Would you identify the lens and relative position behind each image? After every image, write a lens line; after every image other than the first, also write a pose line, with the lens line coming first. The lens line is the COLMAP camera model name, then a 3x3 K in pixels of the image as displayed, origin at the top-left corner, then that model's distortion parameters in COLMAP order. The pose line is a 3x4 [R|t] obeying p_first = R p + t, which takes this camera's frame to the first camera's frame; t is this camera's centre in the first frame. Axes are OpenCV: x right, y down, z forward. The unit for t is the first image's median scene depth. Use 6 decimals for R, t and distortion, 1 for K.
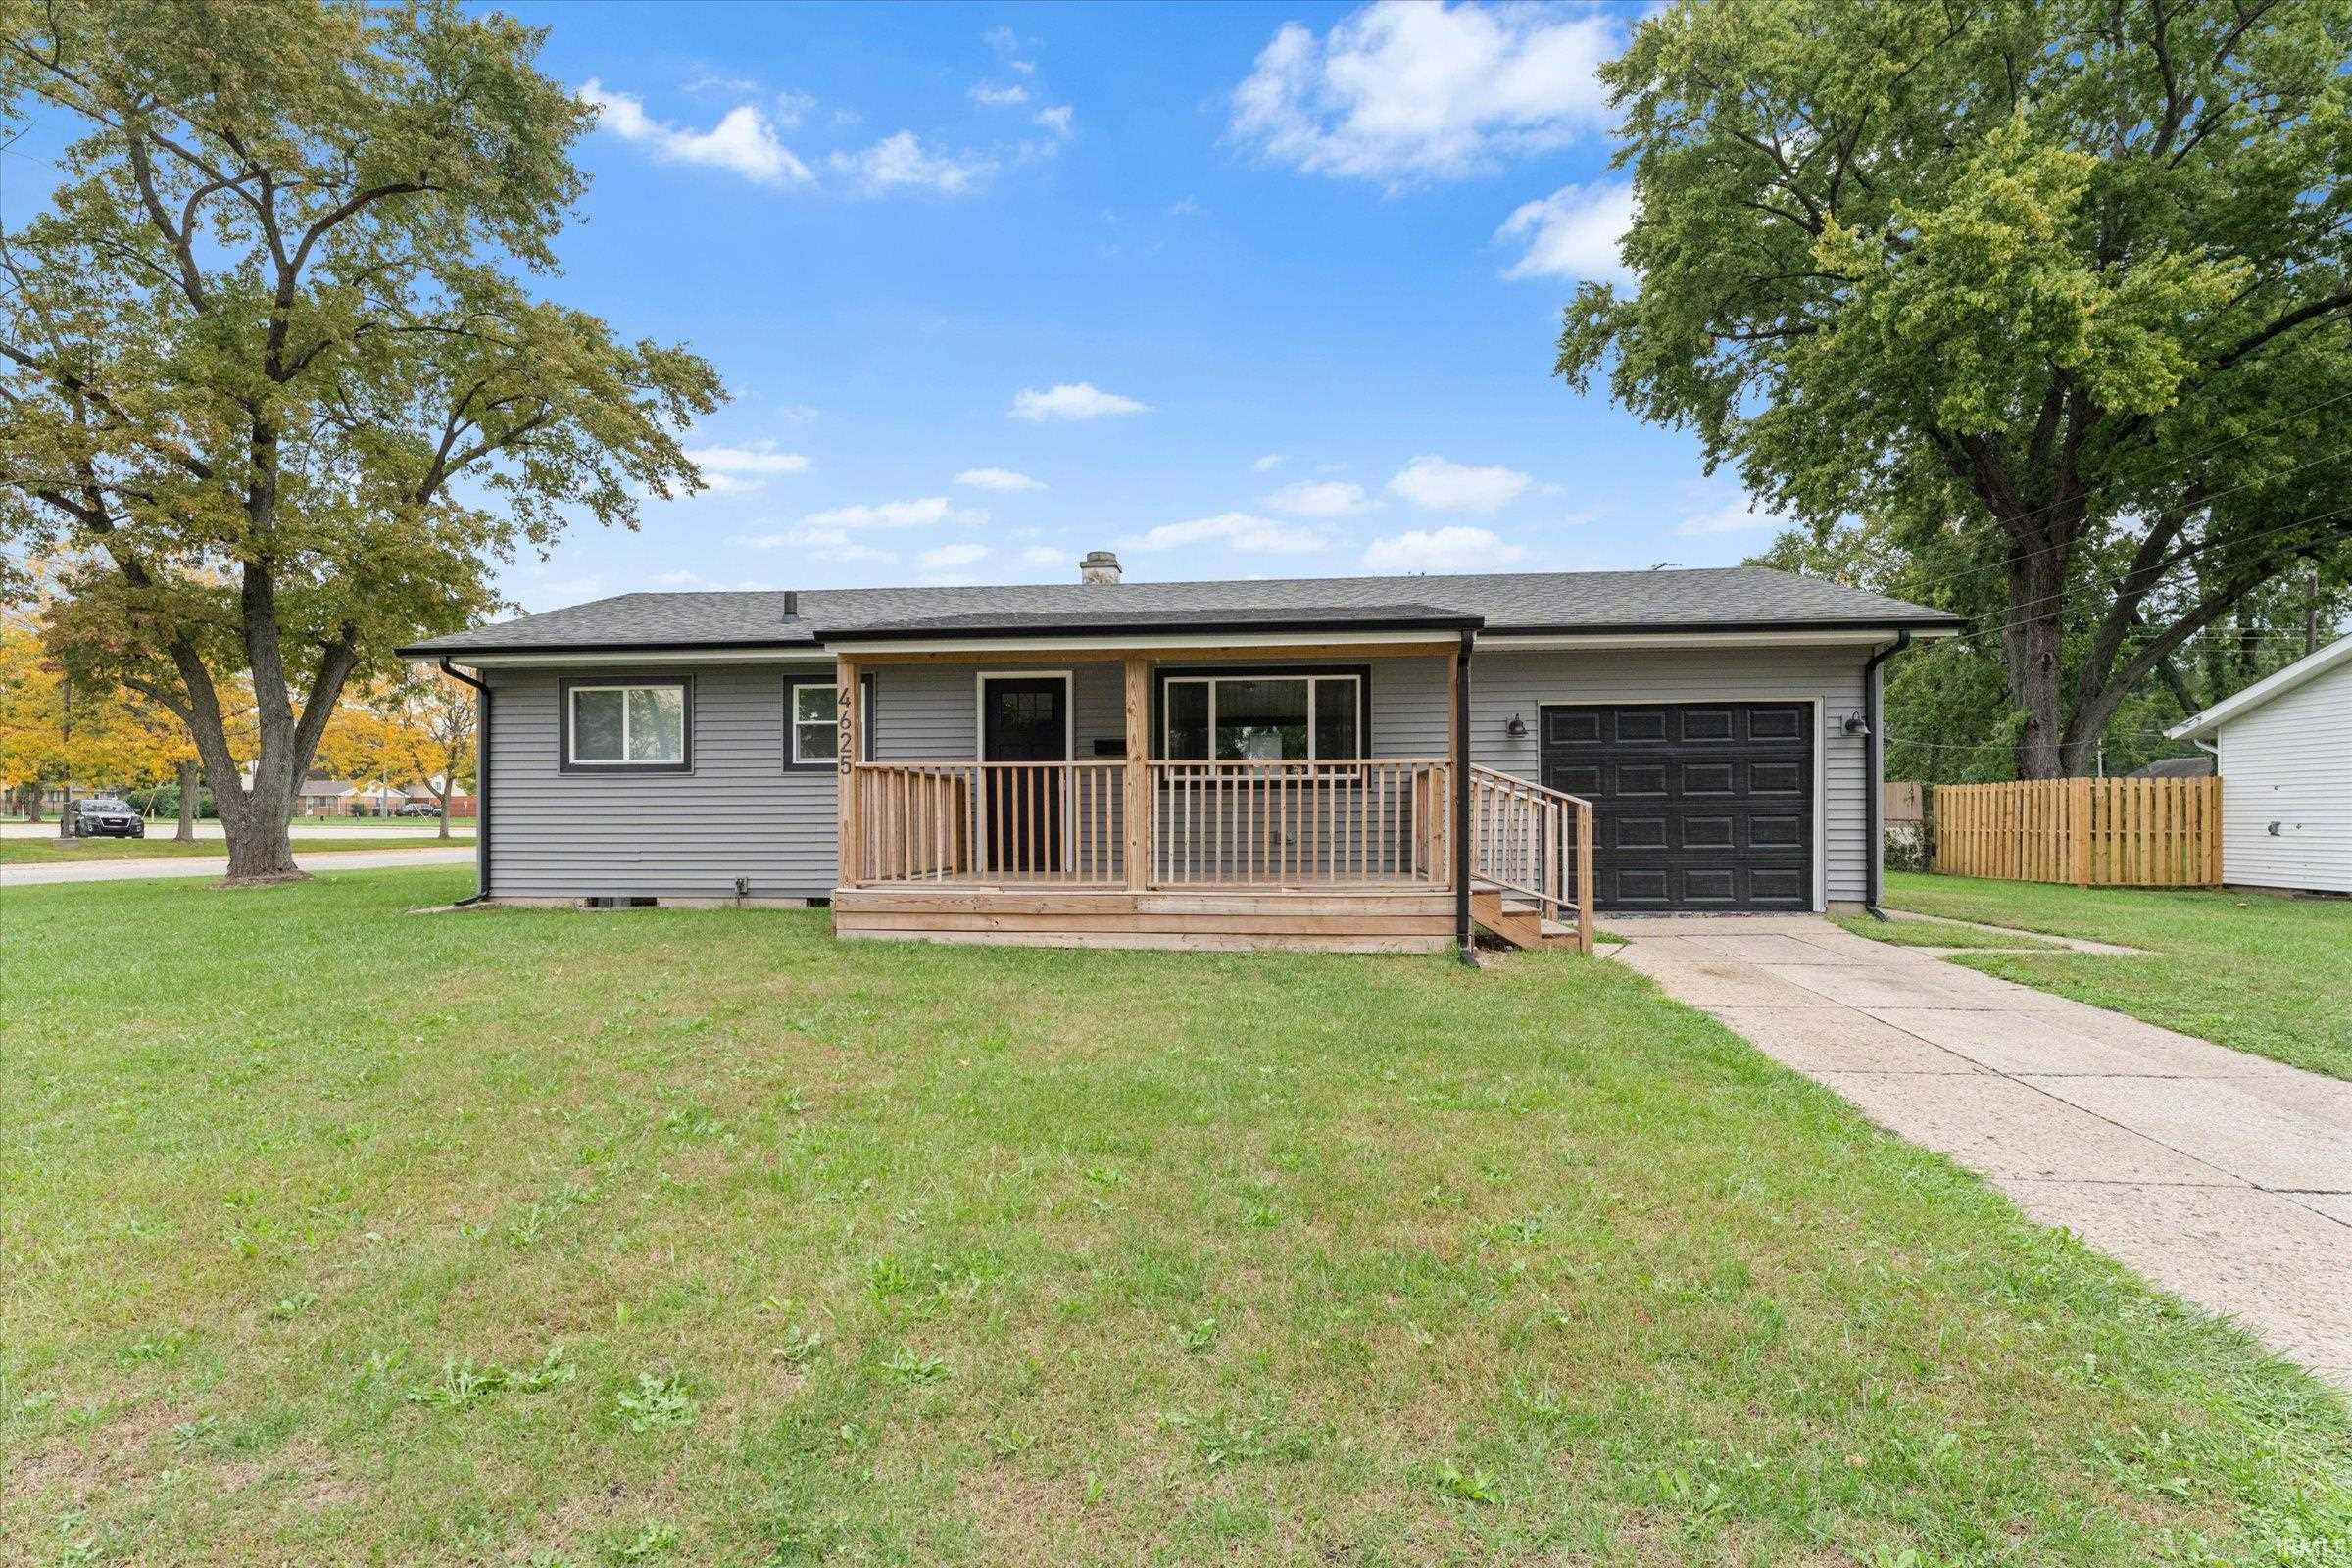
lens RADIAL K [[1118.0, 0, 1178.5], [0, 1118.0, 808.9], [0, 0, 1]] dist [-0.000240, 0.000243]
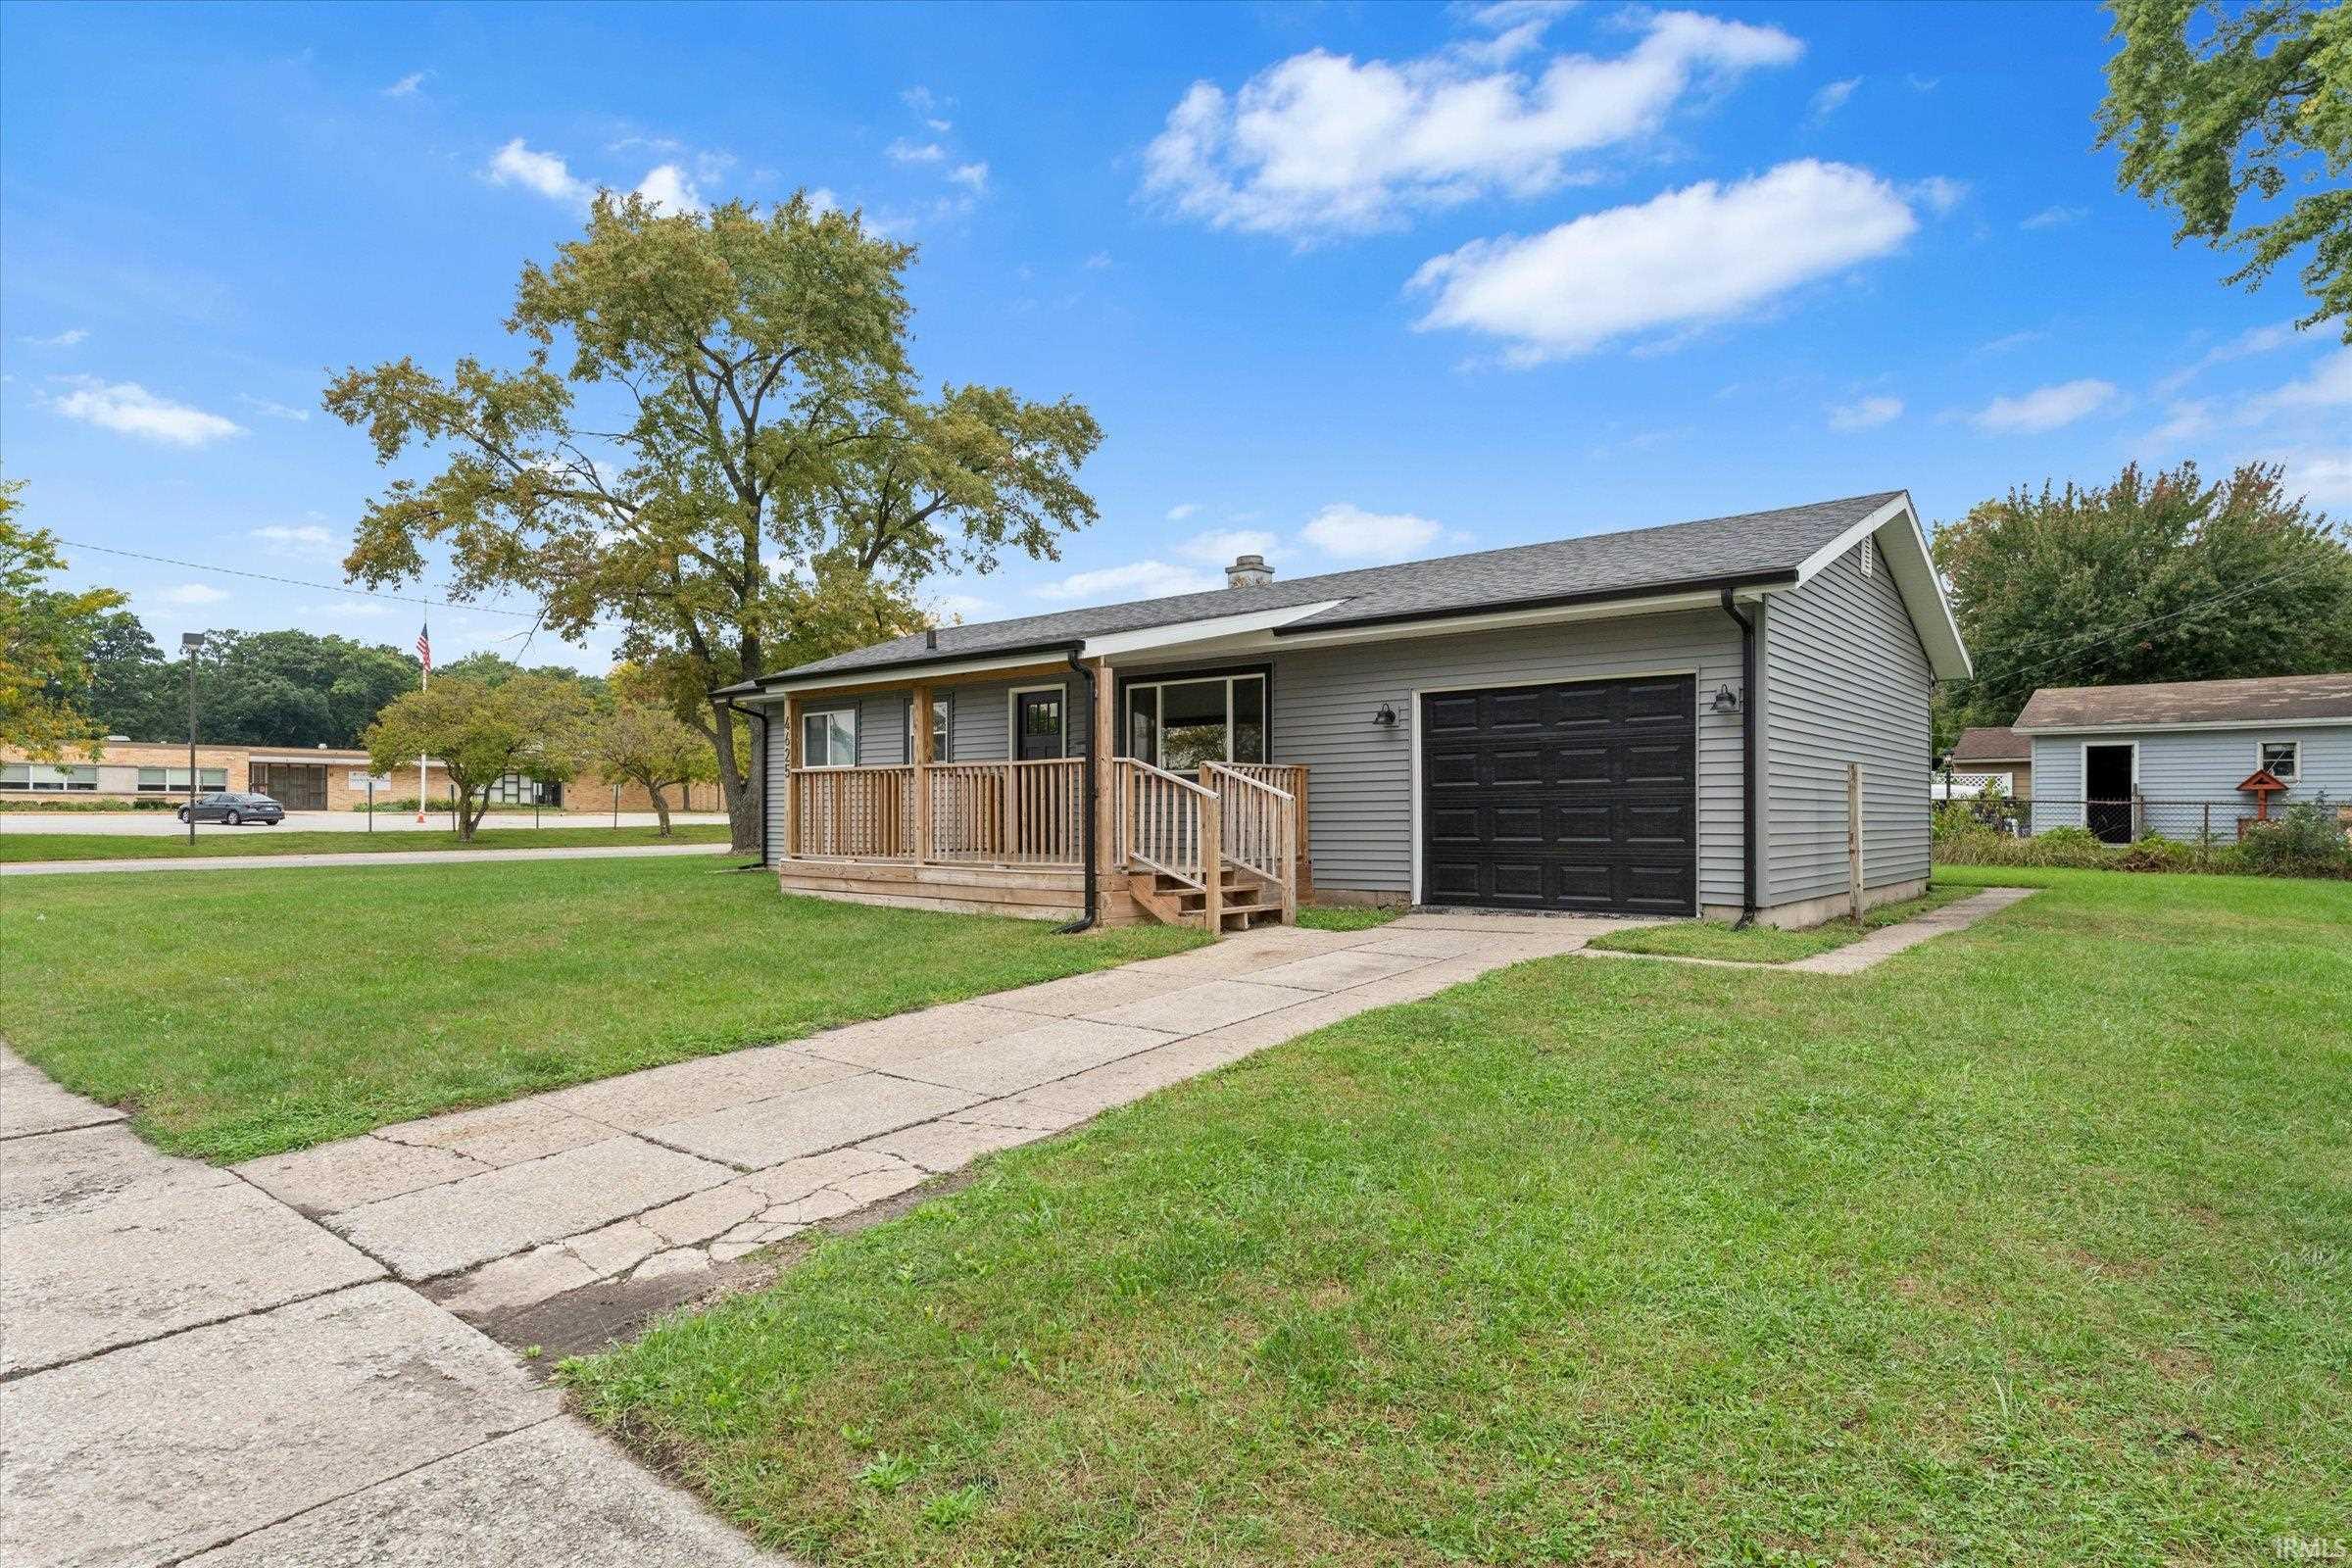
lens RADIAL K [[1267.1, 0, 1176.0], [0, 1267.1, 784.0], [0, 0, 1]] dist [0.000735, -0.000037]
pose [[0.828442, -0.010810, -0.559971, 0.757265], [0.004608, 0.999911, -0.012485, -0.000329], [0.560056, 0.007763, 0.828418, -0.036538]]
